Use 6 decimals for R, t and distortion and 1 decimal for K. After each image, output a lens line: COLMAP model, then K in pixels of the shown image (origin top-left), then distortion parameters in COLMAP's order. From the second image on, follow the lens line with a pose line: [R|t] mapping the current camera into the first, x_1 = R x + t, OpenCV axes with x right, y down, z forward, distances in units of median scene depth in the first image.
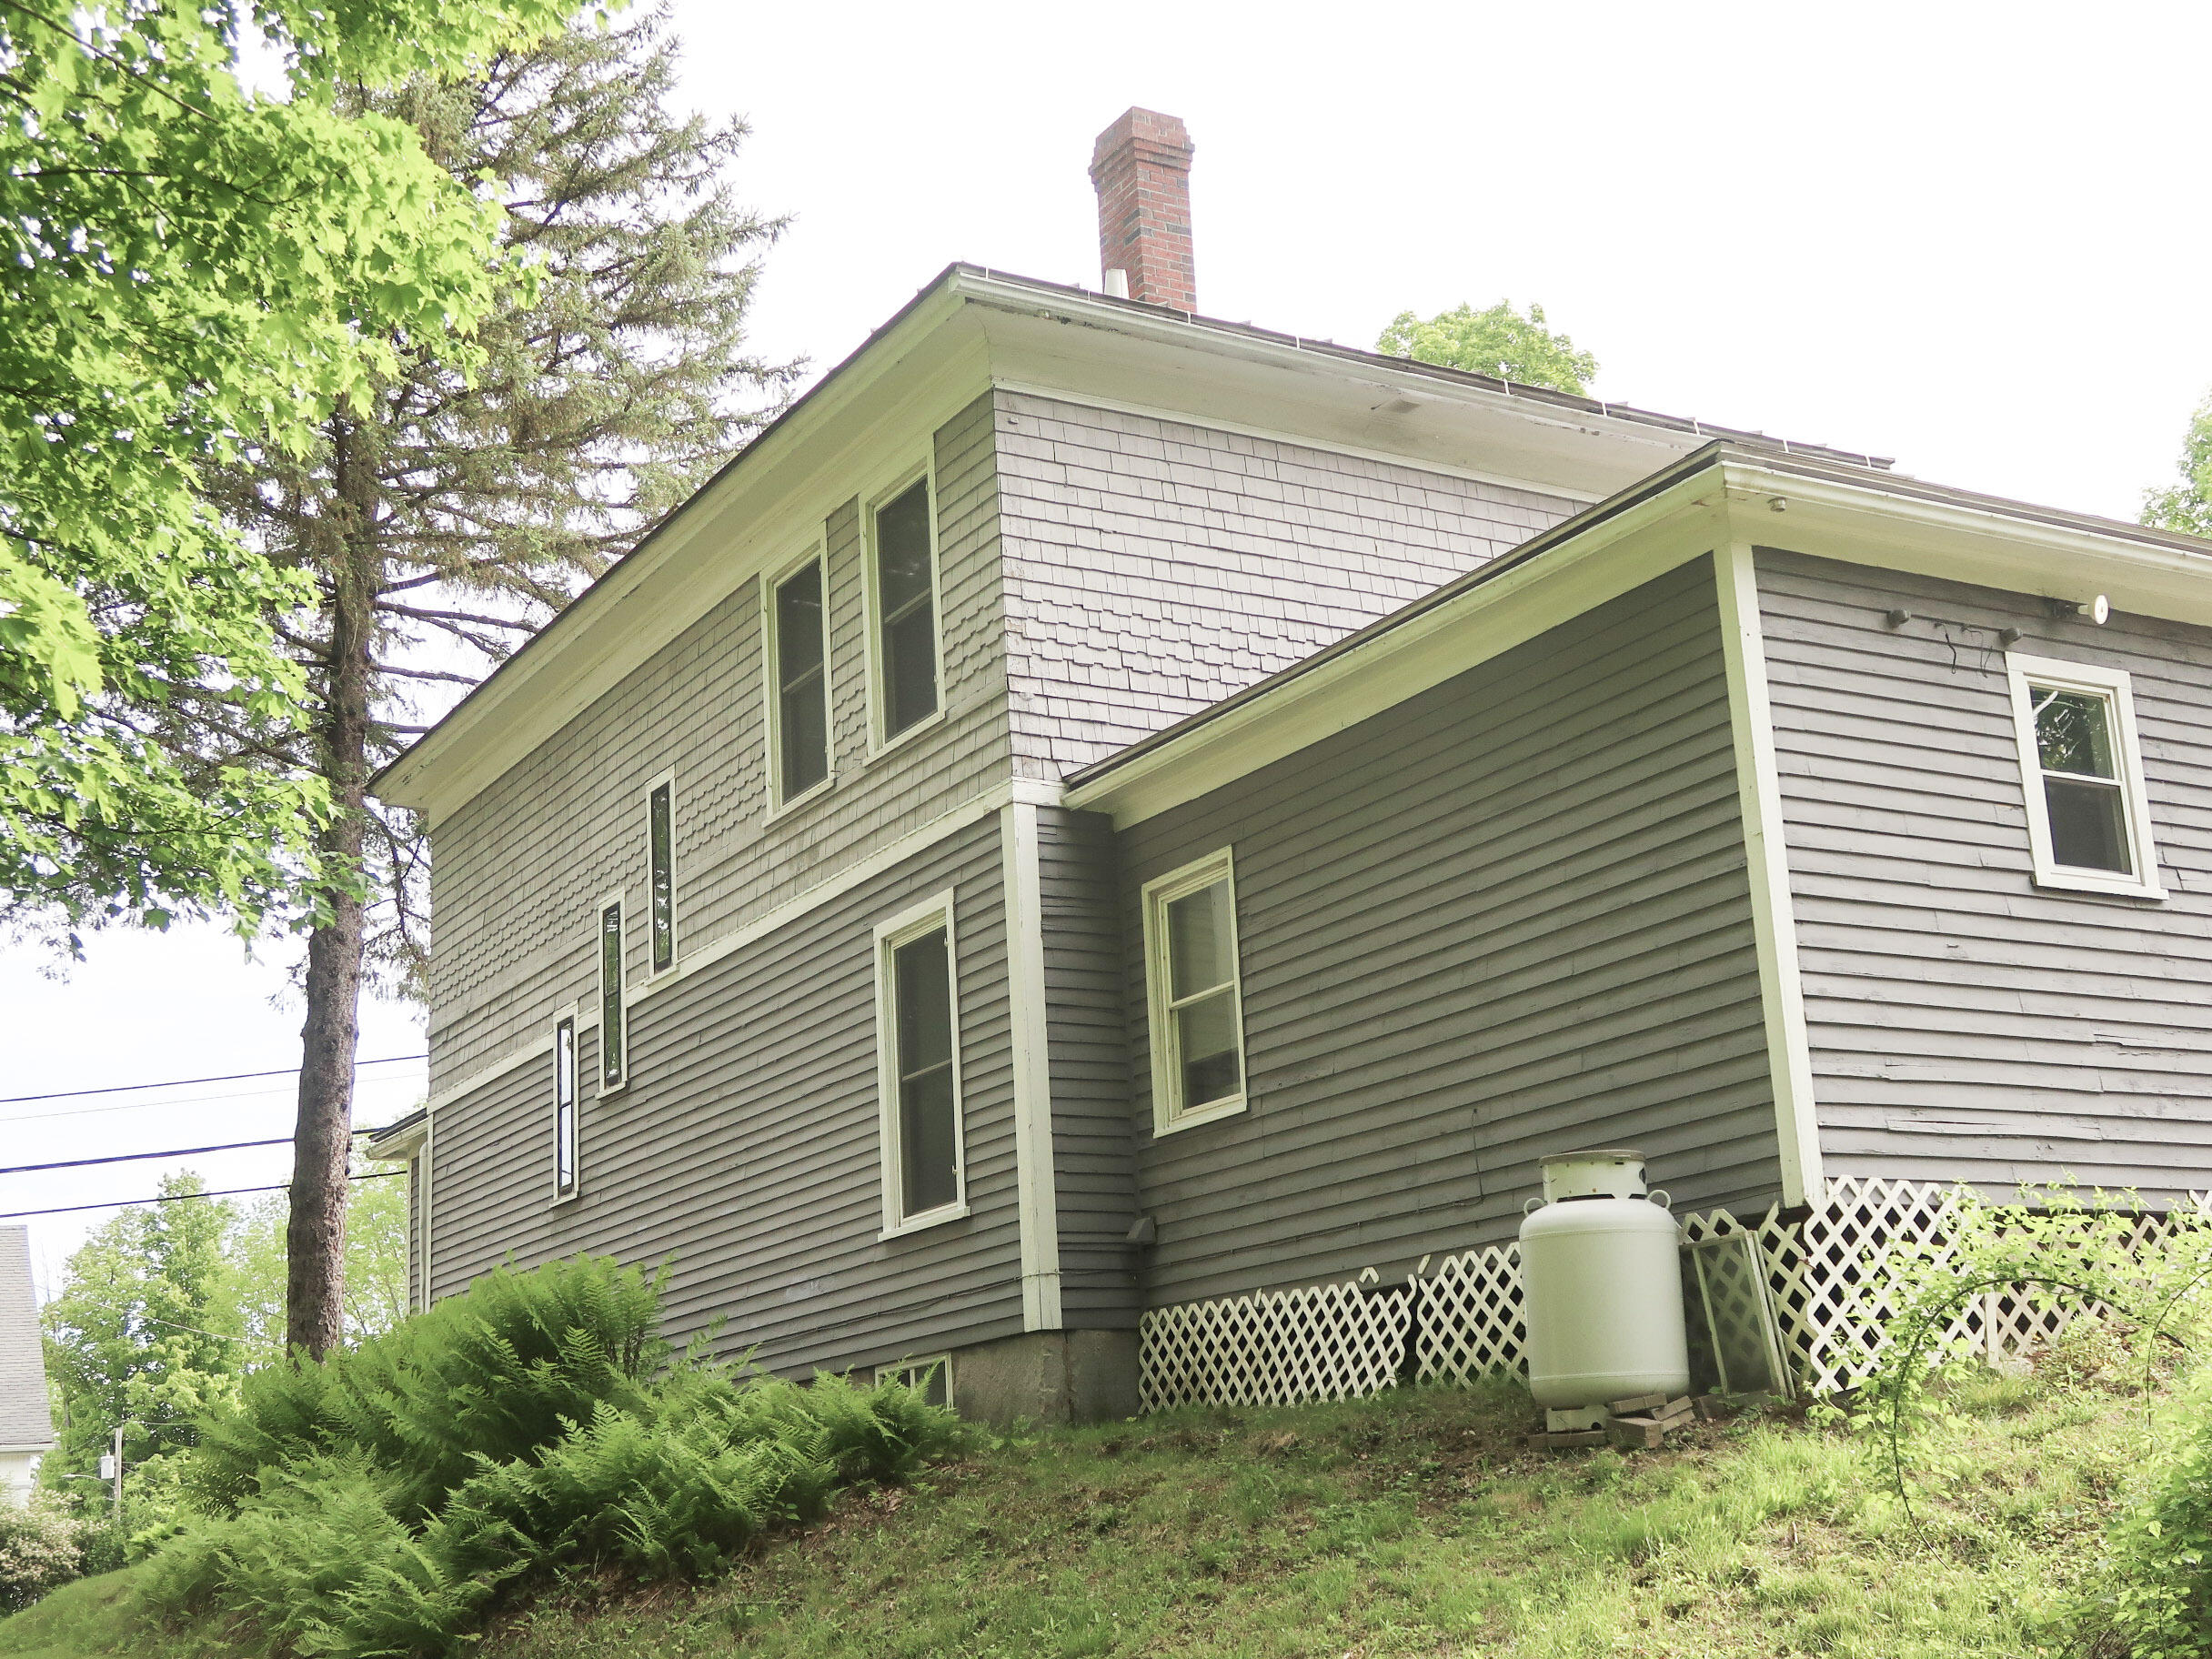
lens RADIAL K [[2843.8, 0, 1101.0], [0, 2843.8, 828.5], [0, 0, 1]] dist [0.024742, -0.031689]
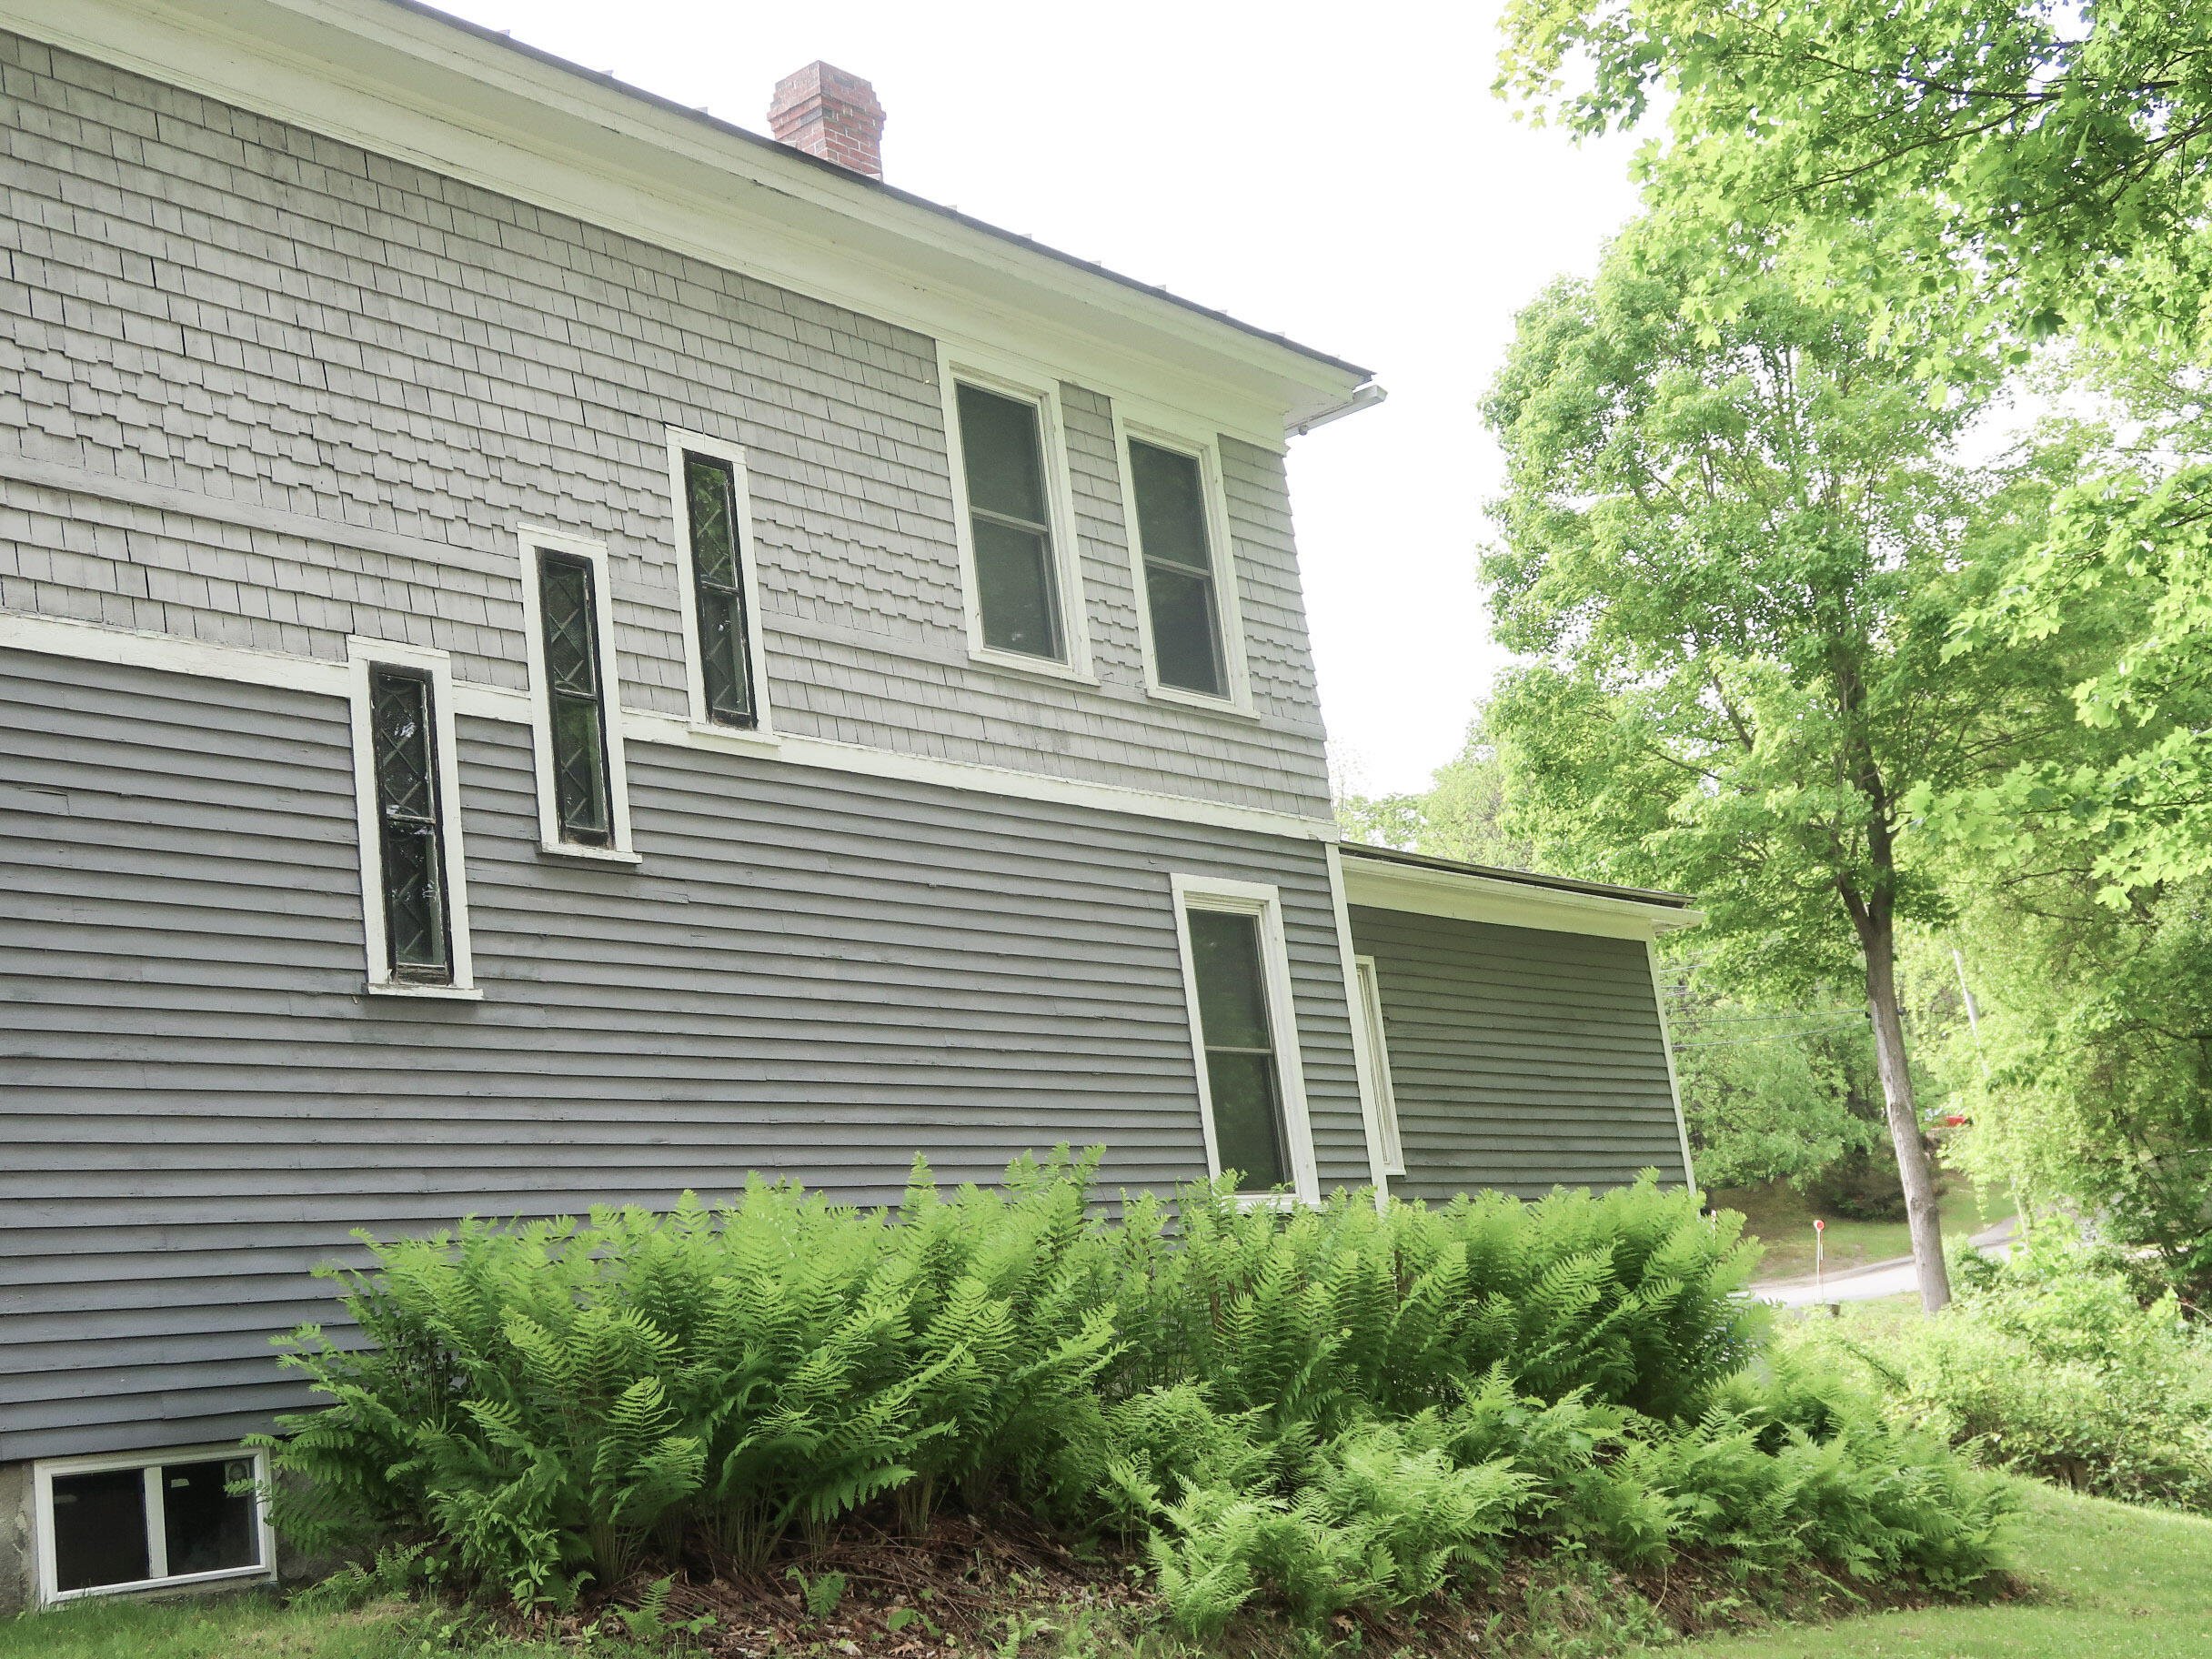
lens RADIAL K [[2843.8, 0, 1101.0], [0, 2843.8, 828.5], [0, 0, 1]] dist [0.024742, -0.031689]
pose [[-0.341589, 0.295423, 0.892212, -0.965589], [-0.099965, 0.932508, -0.347038, 0.368878], [-0.934518, -0.207734, -0.289002, 1.395346]]
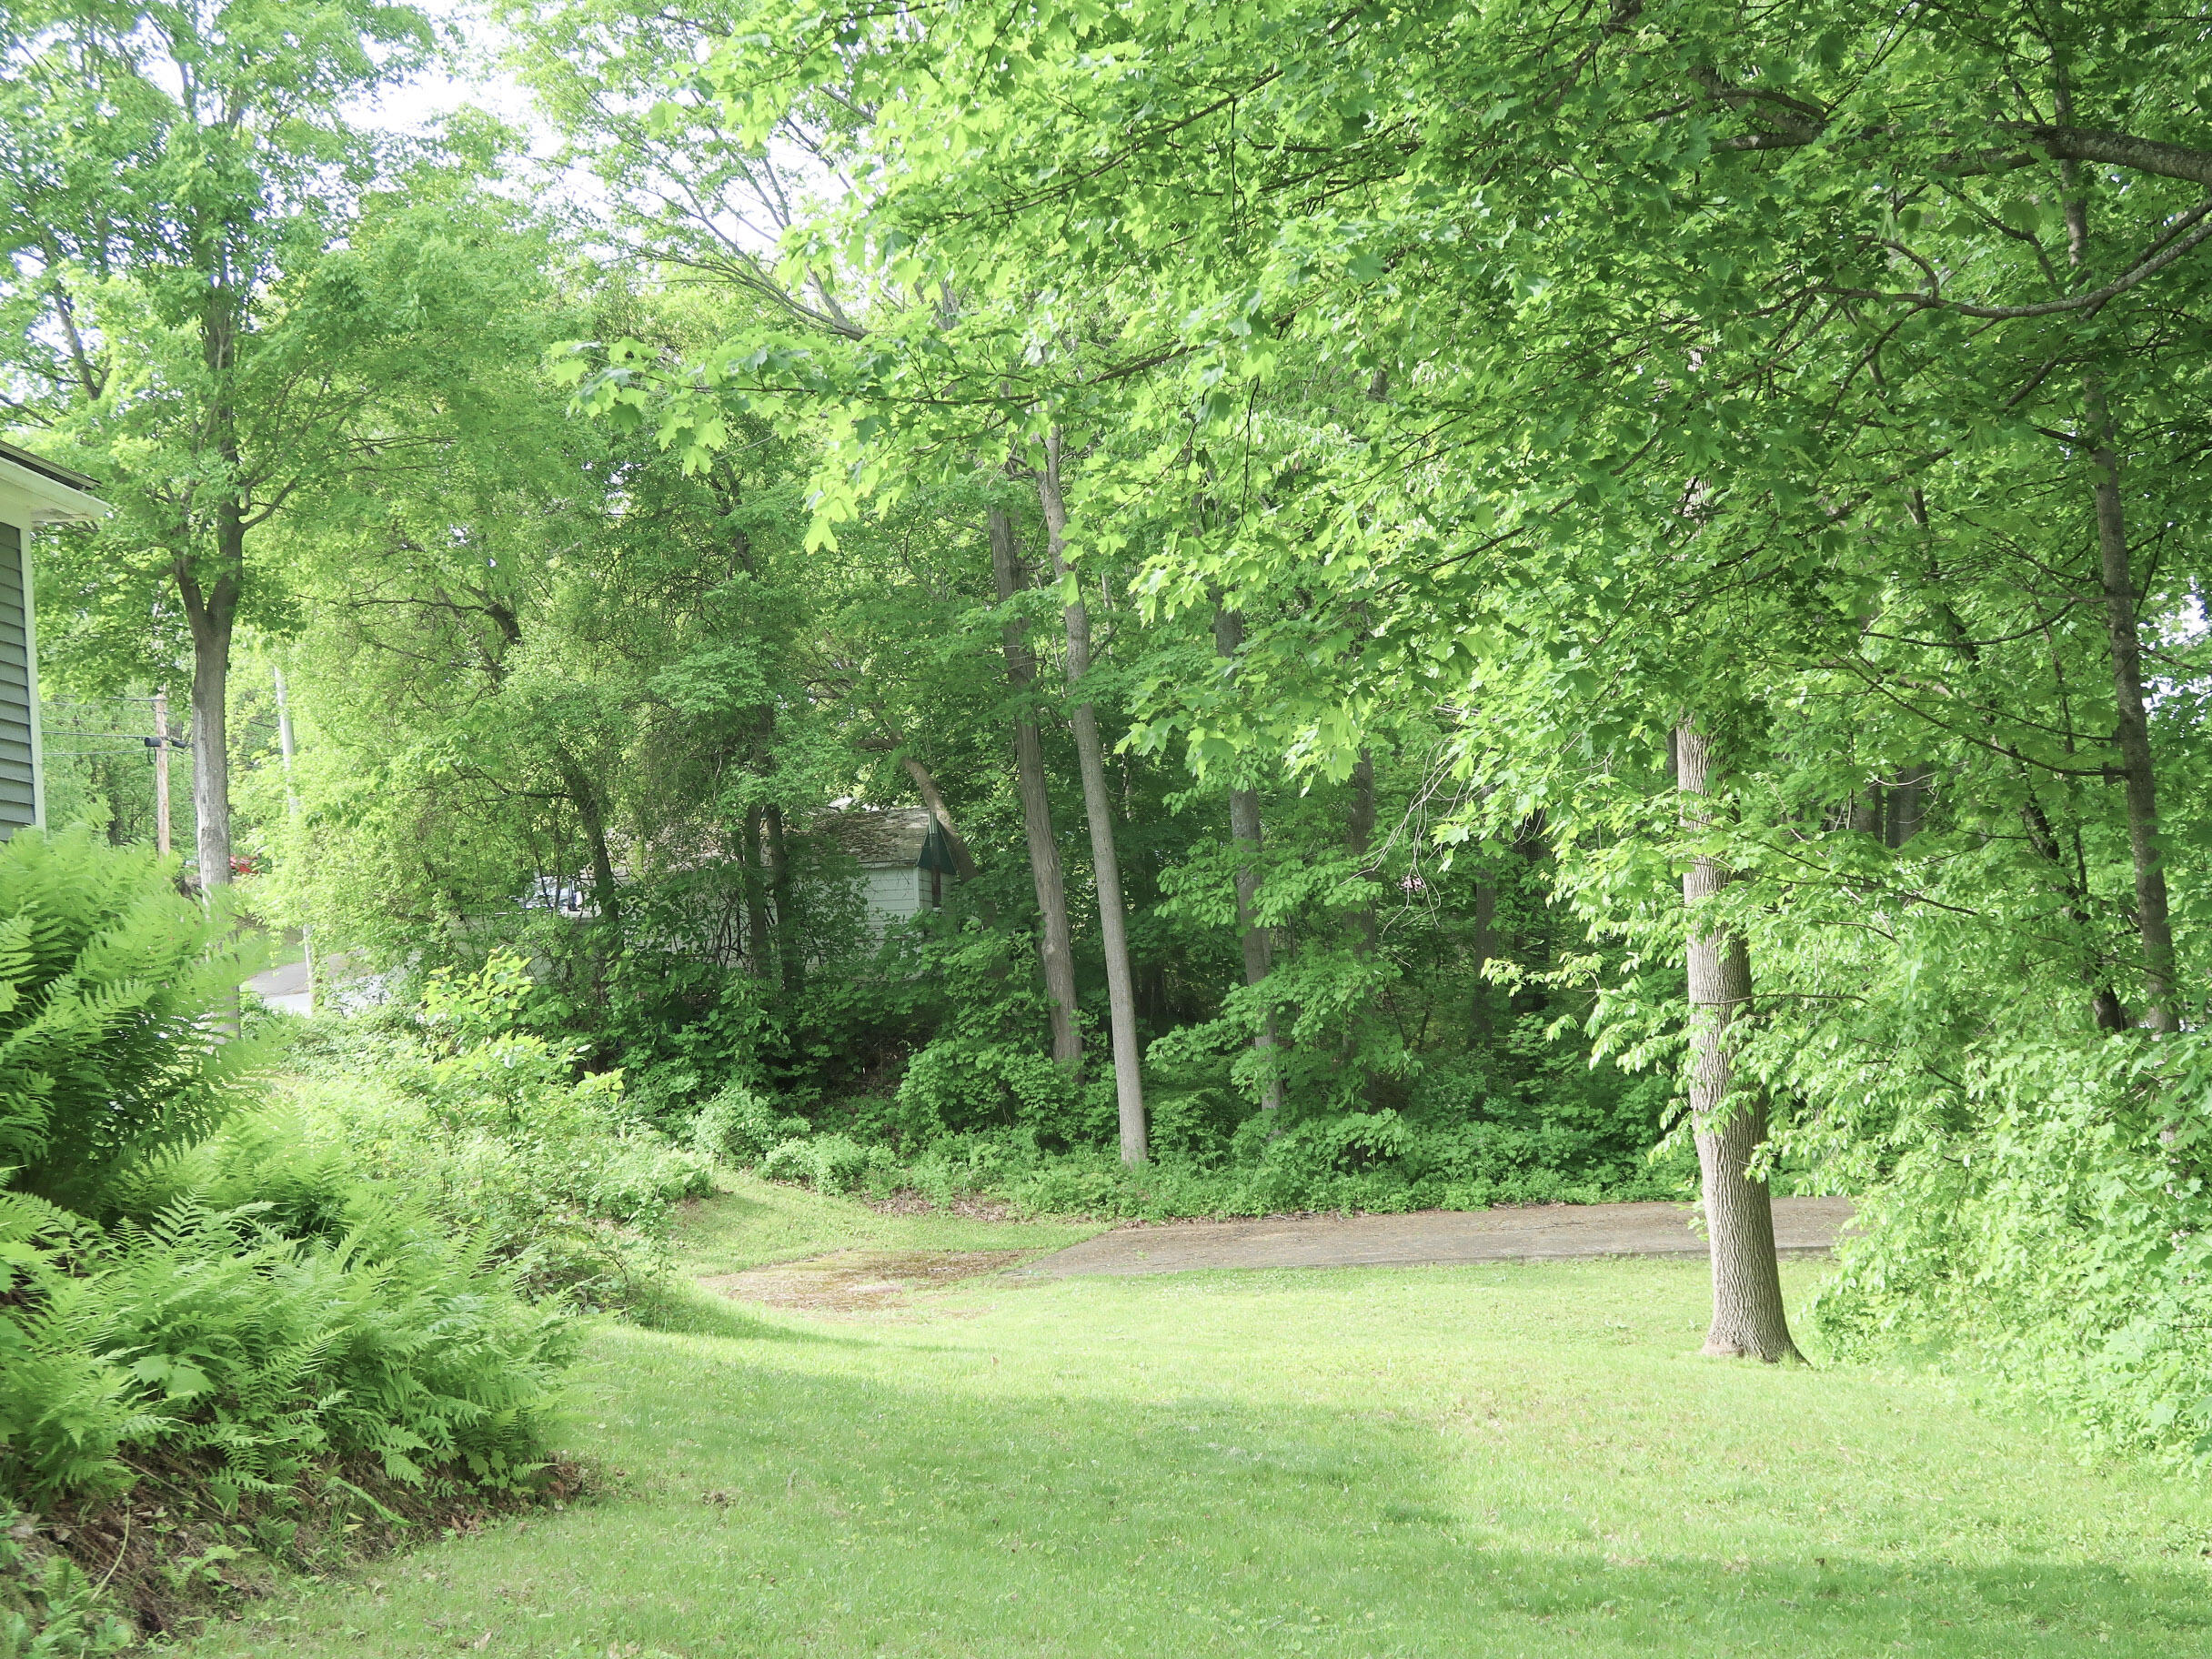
lens RADIAL K [[2843.8, 0, 1101.0], [0, 2843.8, 828.5], [0, 0, 1]] dist [0.024742, -0.031689]
pose [[-0.818506, 0.152795, 0.553806, -0.650287], [-0.031491, 0.950601, -0.308813, 0.306710], [-0.573634, -0.270205, -0.773261, 1.260518]]
